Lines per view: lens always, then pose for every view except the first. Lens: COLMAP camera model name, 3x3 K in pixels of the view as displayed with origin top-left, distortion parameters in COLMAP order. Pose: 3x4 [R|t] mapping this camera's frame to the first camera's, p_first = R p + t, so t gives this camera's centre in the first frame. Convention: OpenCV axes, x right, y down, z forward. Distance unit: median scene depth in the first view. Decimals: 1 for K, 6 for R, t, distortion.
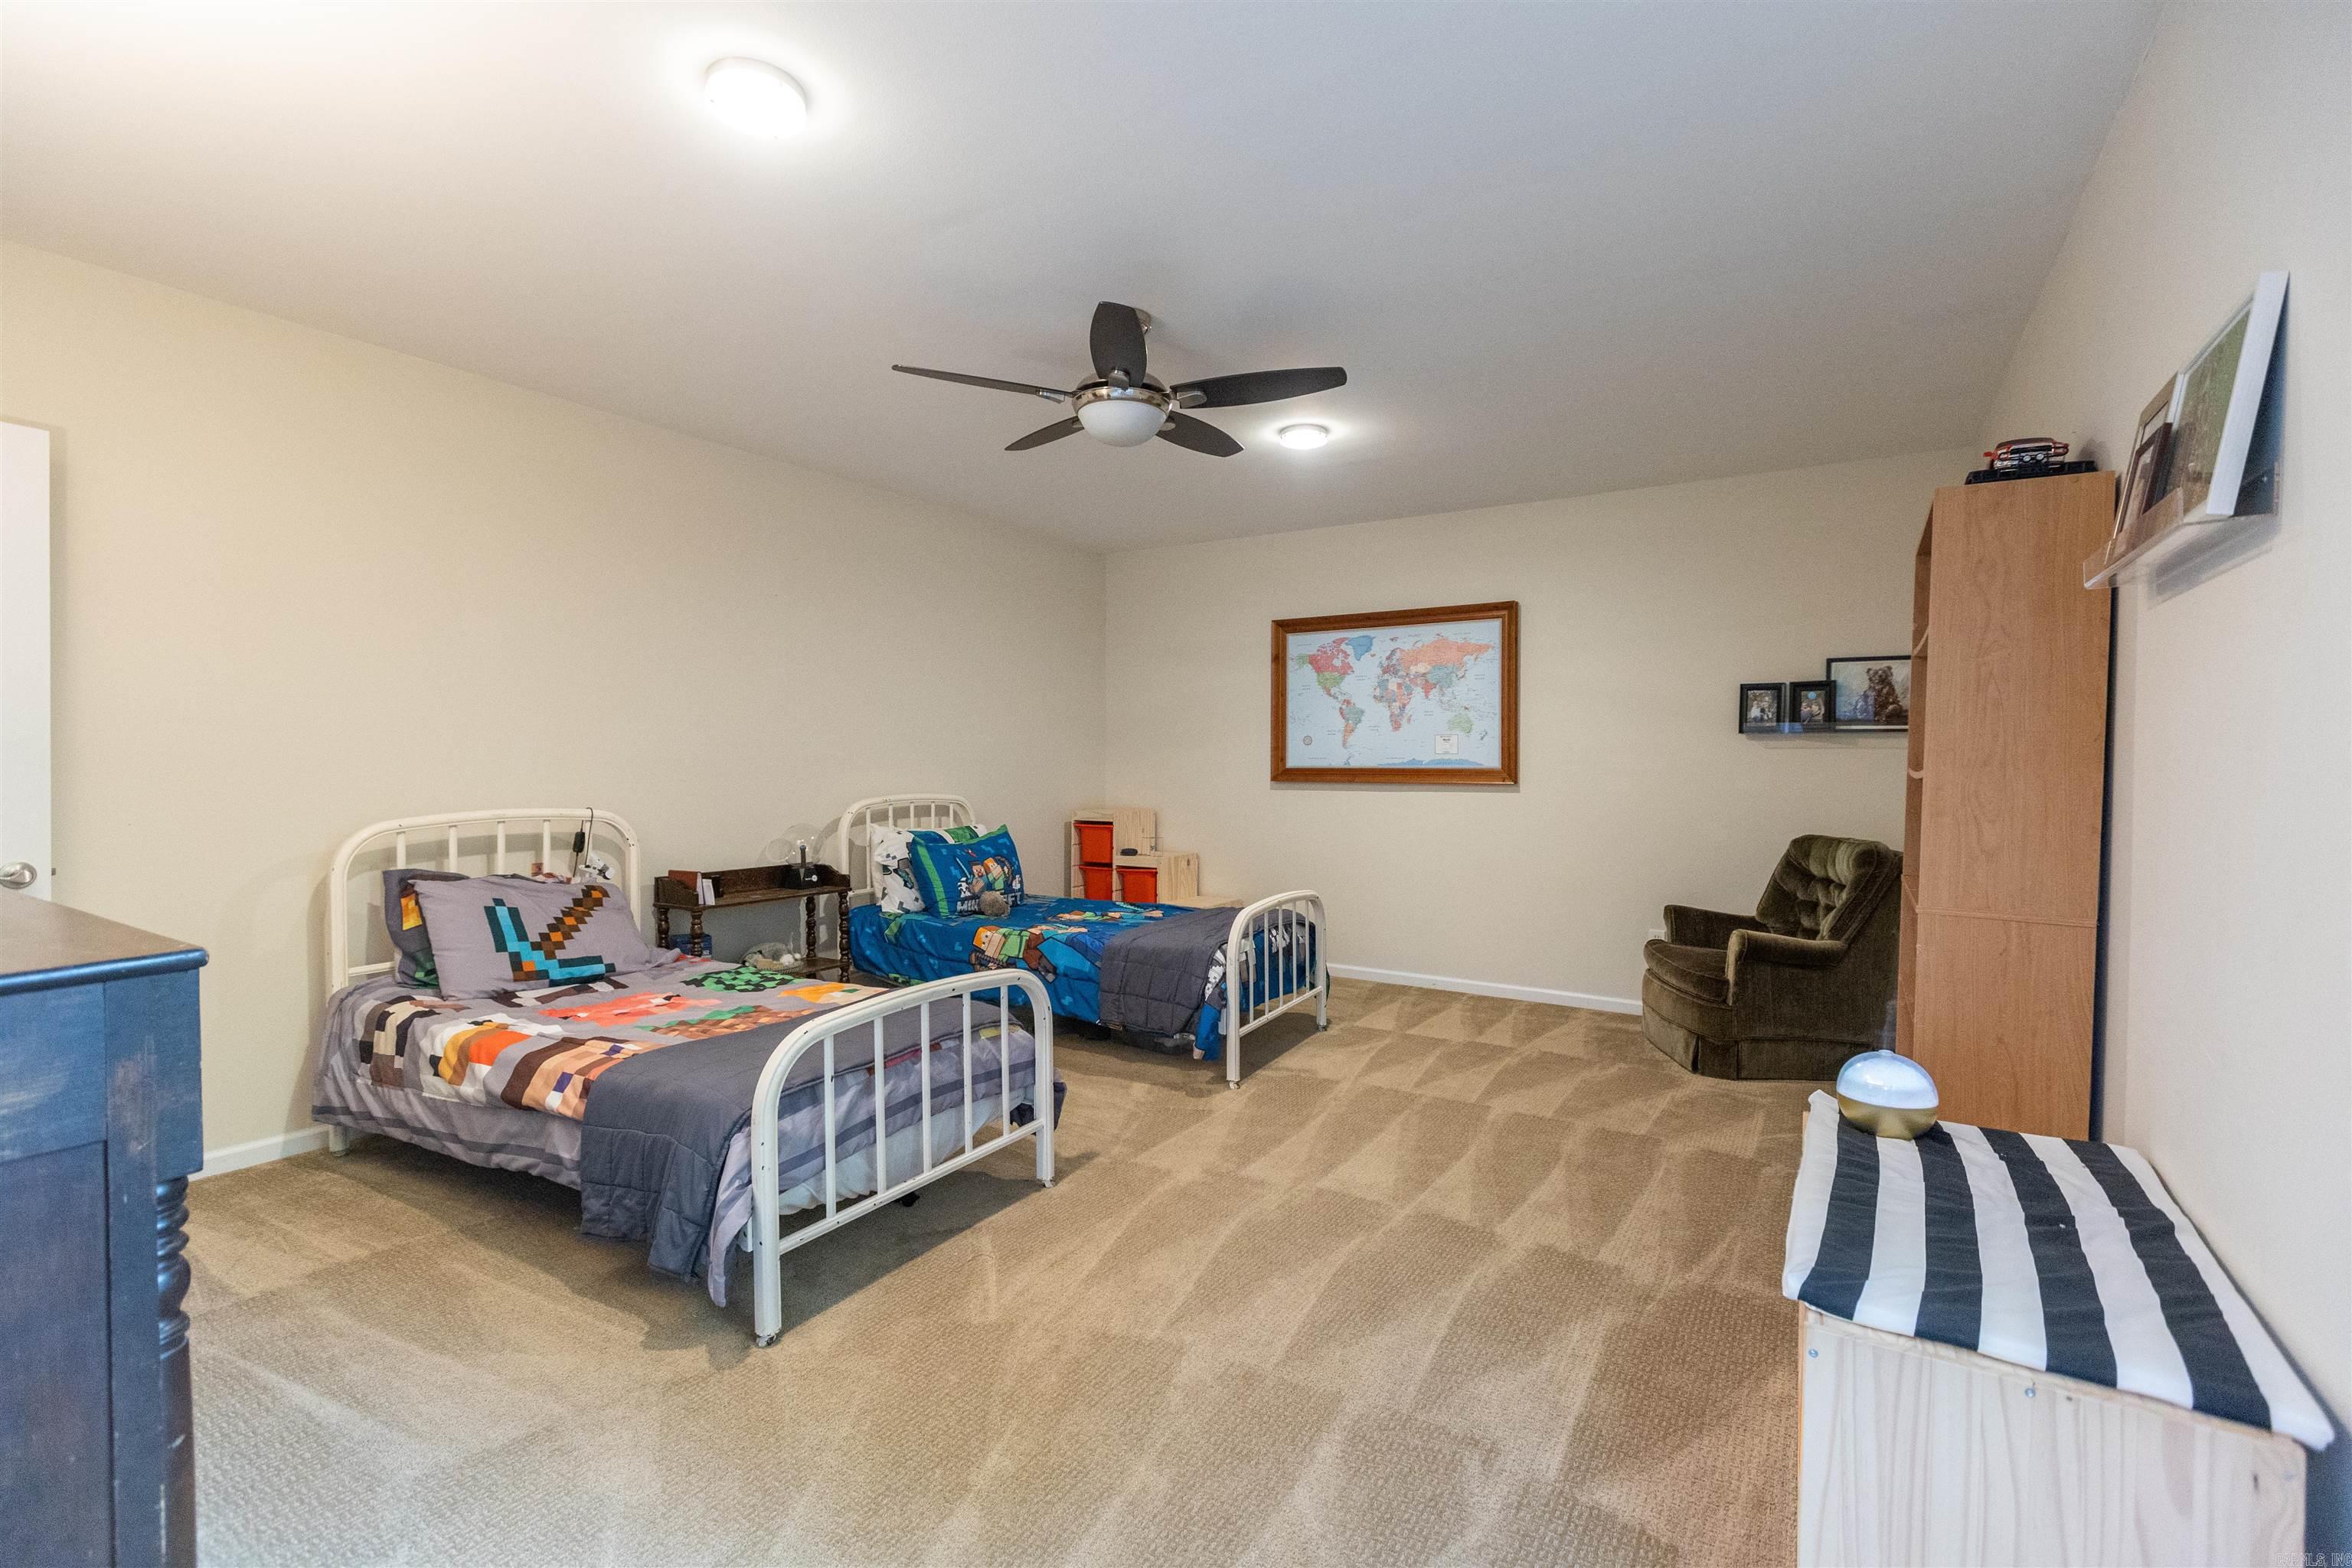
lens RADIAL K [[1052.2, 0, 1166.5], [0, 1052.2, 774.8], [0, 0, 1]] dist [-0.003347, -0.000289]
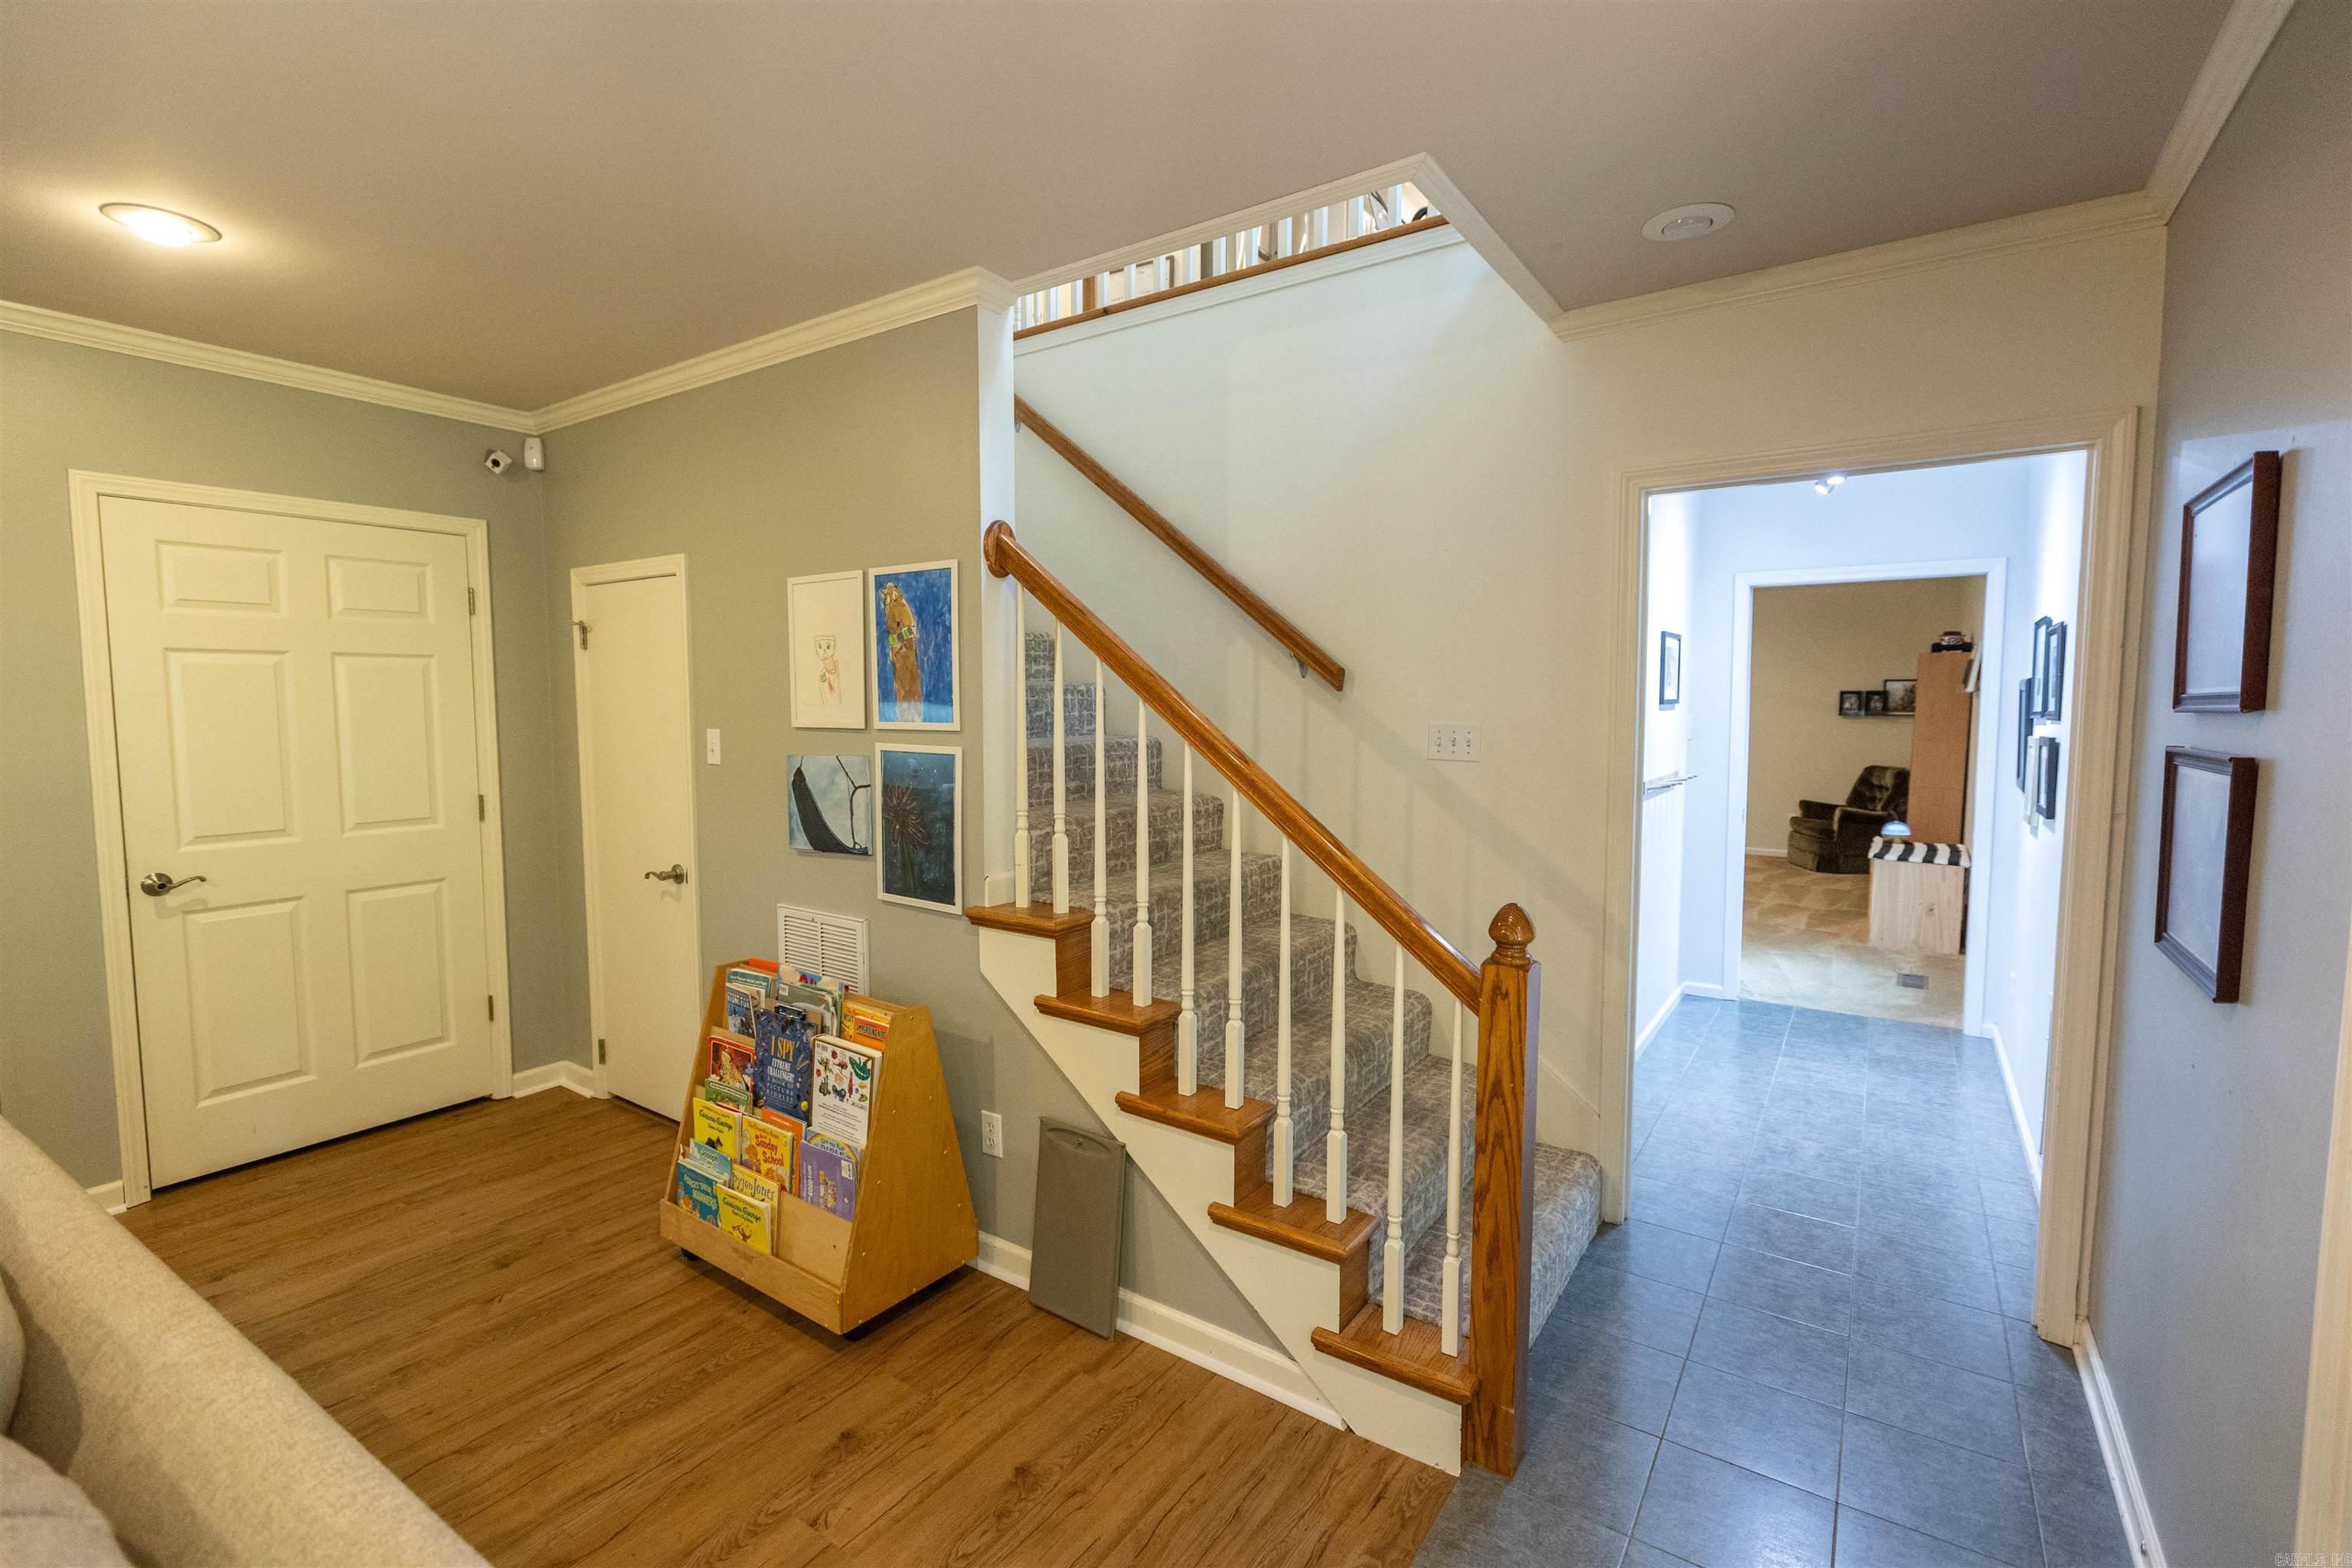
lens RADIAL K [[1052.2, 0, 1179.2], [0, 1052.2, 781.1], [0, 0, 1]] dist [-0.003347, -0.000289]
pose [[0.999650, 0.000872, -0.026455, -0.698611], [0.000691, 0.998256, 0.059027, -0.036285], [0.026460, -0.059024, 0.997906, -1.102602]]
